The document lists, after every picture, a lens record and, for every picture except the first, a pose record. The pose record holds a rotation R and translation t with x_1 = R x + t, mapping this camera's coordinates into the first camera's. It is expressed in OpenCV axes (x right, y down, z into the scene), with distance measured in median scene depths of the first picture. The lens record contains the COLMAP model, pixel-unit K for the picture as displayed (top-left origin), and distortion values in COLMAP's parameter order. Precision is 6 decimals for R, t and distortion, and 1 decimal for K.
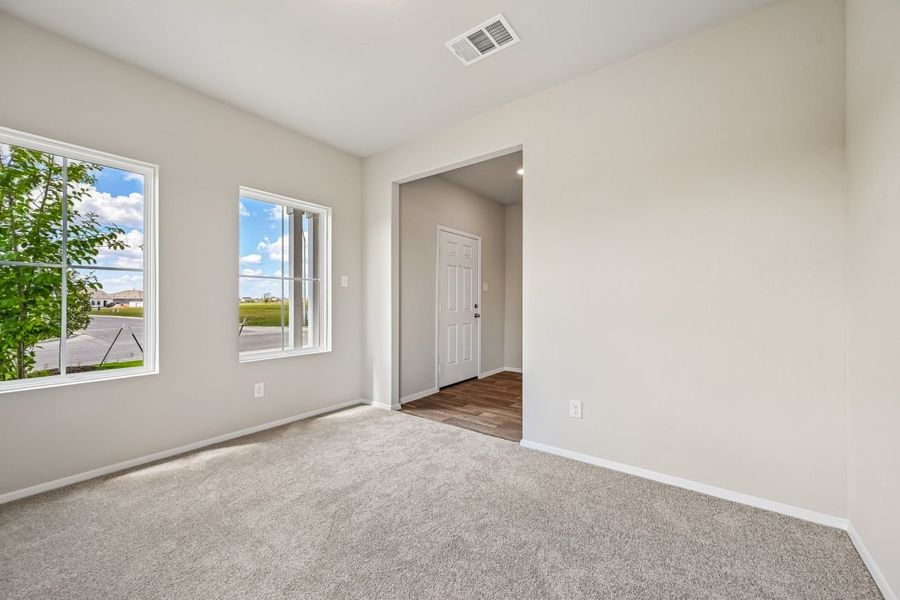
lens RADIAL K [[353.8, 0, 451.4], [0, 353.8, 301.1], [0, 0, 1]] dist [0.000086, -0.000691]
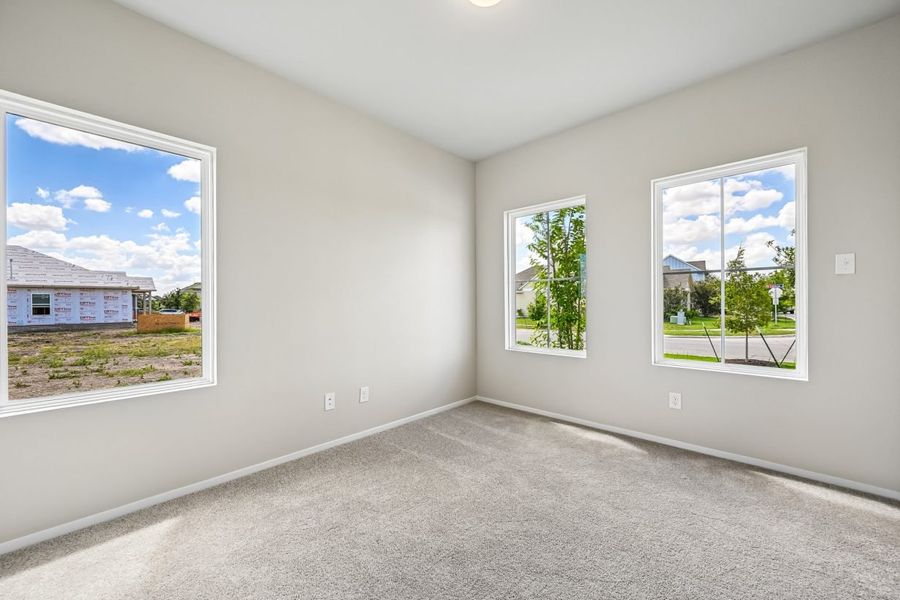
lens RADIAL K [[353.8, 0, 452.0], [0, 353.8, 306.3], [0, 0, 1]] dist [0.000086, -0.000691]
pose [[-0.149487, 0.002815, -0.988760, 0.412632], [0.014686, 0.999892, 0.000626, 0.005582], [0.988655, -0.014428, -0.149512, 0.576356]]
